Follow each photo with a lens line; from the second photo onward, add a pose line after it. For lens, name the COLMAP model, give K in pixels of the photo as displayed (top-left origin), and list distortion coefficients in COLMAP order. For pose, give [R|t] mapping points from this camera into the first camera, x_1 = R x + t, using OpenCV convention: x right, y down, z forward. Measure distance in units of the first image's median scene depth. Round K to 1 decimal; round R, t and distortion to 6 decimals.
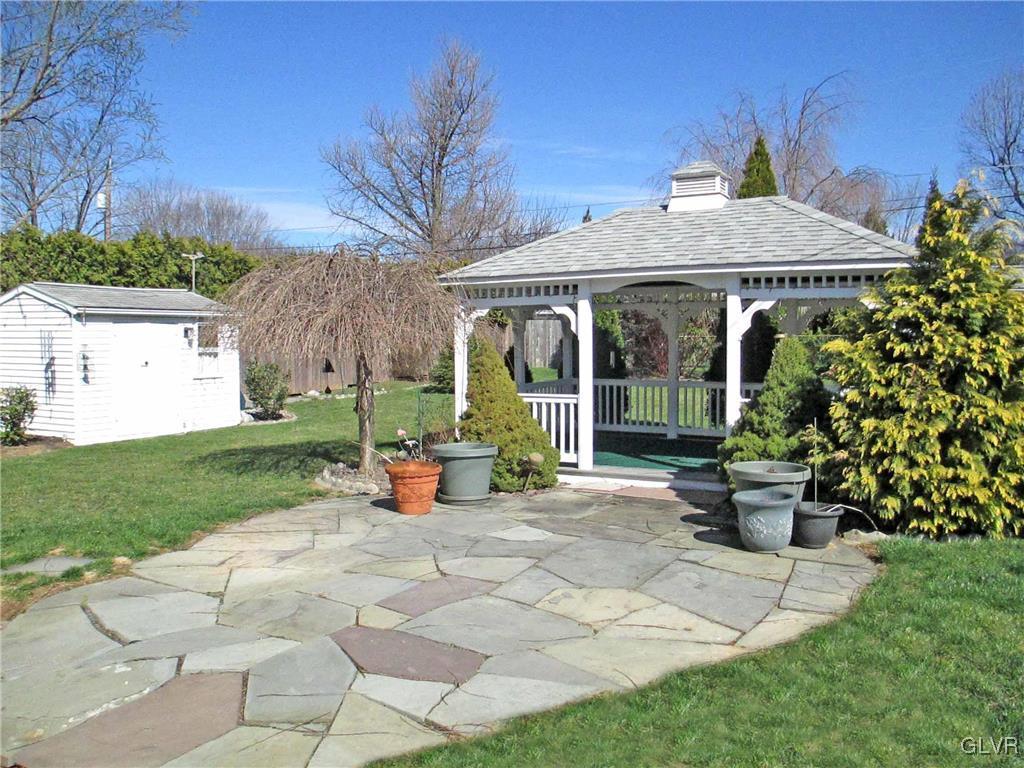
lens RADIAL K [[888.1, 0, 512.0], [0, 888.1, 384.0], [0, 0, 1]] dist [-0.130221, 0.090532]
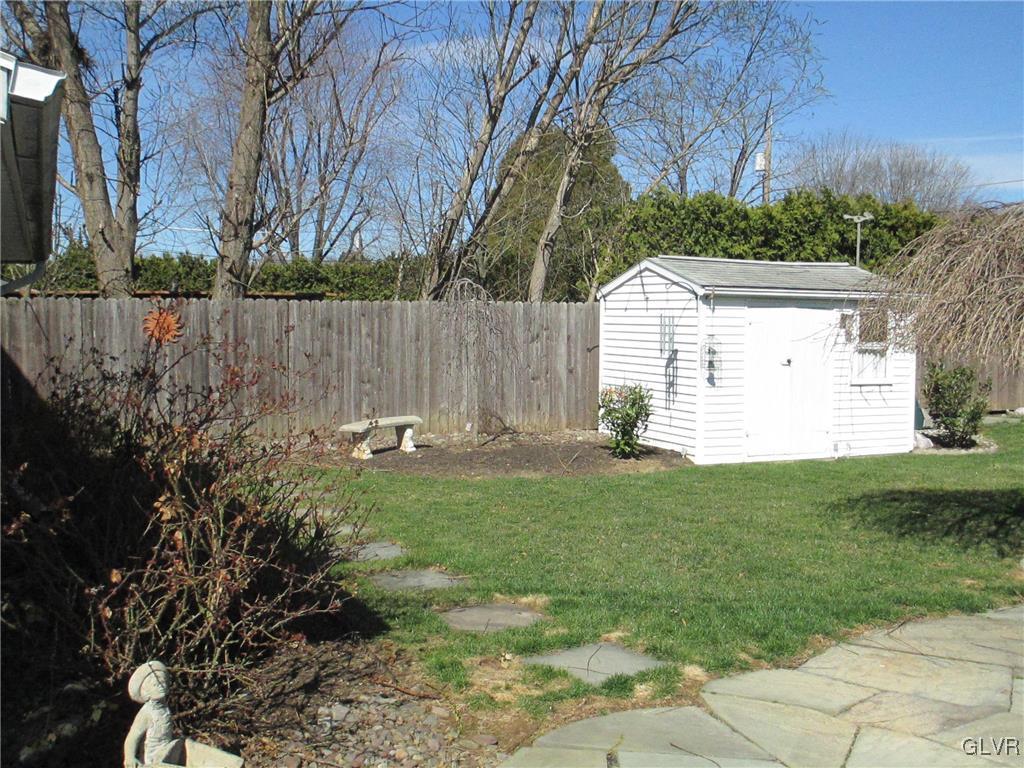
lens RADIAL K [[1118.8, 0, 512.0], [0, 1118.8, 384.0], [0, 0, 1]] dist [-0.116855, 0.136999]
pose [[0.790171, 0.041943, -0.611449, -0.024174], [-0.043502, 0.998978, 0.012308, -0.006046], [0.611340, 0.016874, 0.791188, 0.101382]]
